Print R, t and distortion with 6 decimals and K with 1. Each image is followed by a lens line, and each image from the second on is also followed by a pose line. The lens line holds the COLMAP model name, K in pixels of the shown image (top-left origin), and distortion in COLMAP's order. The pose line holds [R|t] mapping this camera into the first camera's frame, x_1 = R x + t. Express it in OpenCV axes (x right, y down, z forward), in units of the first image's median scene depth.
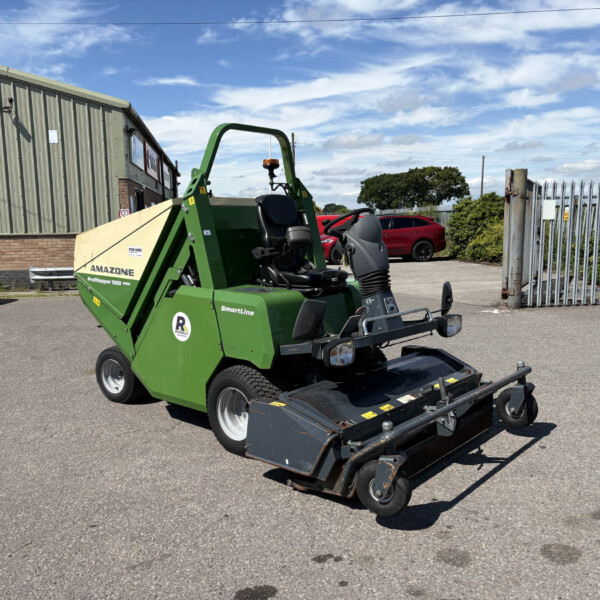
lens RADIAL K [[611.3, 0, 295.9], [0, 611.3, 303.6], [0, 0, 1]] dist [0.029882, 0.000000]
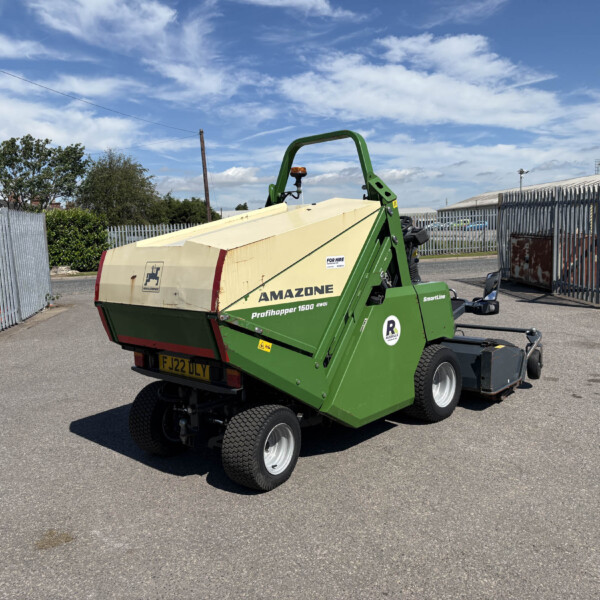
lens RADIAL K [[611.3, 0, 297.2], [0, 611.3, 298.5], [0, 0, 1]] dist [0.029882, 0.000000]
pose [[0.017233, -0.095726, 0.995259, -1.075485], [0.176842, 0.980005, 0.091197, -0.119587], [-0.984088, 0.174432, 0.033817, 1.023409]]
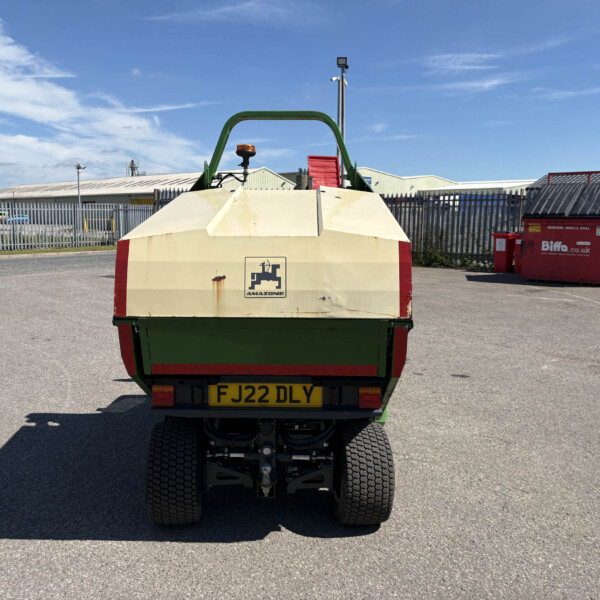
lens RADIAL K [[611.3, 0, 298.9], [0, 611.3, 298.6], [0, 0, 1]] dist [0.029882, 0.000000]
pose [[-0.655514, -0.085351, 0.750345, -0.755808], [0.111470, 0.971773, 0.207920, -0.201505], [-0.746911, 0.219935, -0.627497, 1.551545]]
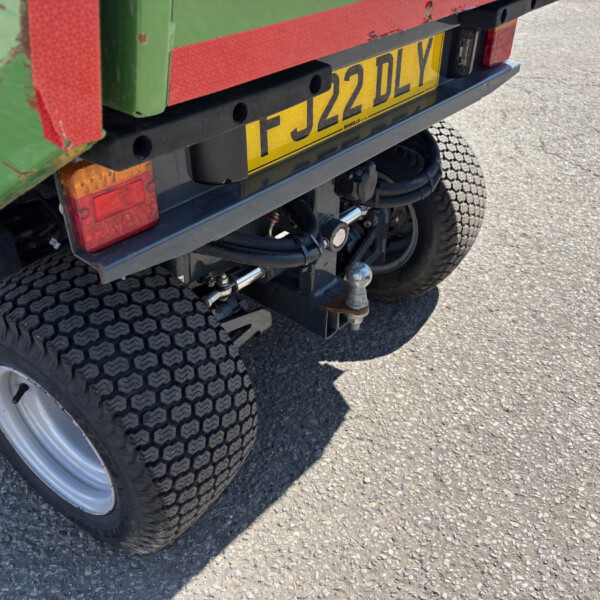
lens RADIAL K [[611.3, 0, 299.8], [0, 611.3, 295.6], [0, 0, 1]] dist [0.029882, 0.000000]
pose [[-0.999829, 0.011575, -0.014393, -0.259390], [-0.001893, 0.710959, 0.703231, -0.083122], [0.018373, 0.703138, -0.710816, 1.412441]]
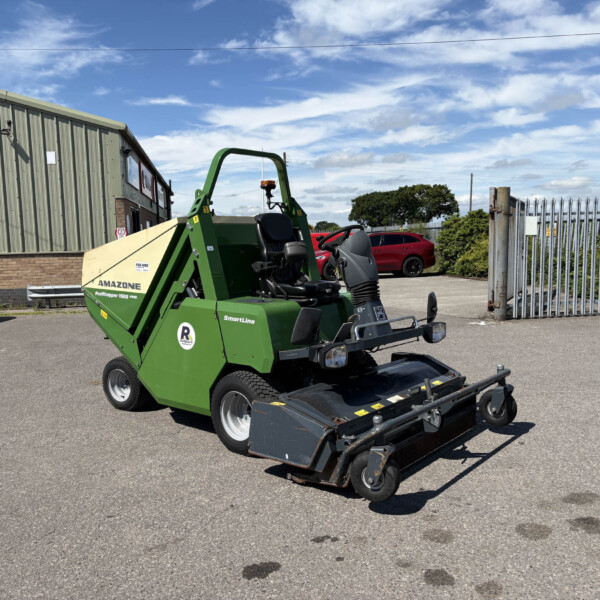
lens RADIAL K [[611.3, 0, 300.0], [0, 611.3, 304.5], [0, 0, 1]] dist [0.029882, 0.000000]
pose [[0.999791, -0.008781, 0.018457, -0.006336], [0.009279, 0.999591, -0.027048, 0.012311], [-0.018212, 0.027214, 0.999464, -0.071558]]
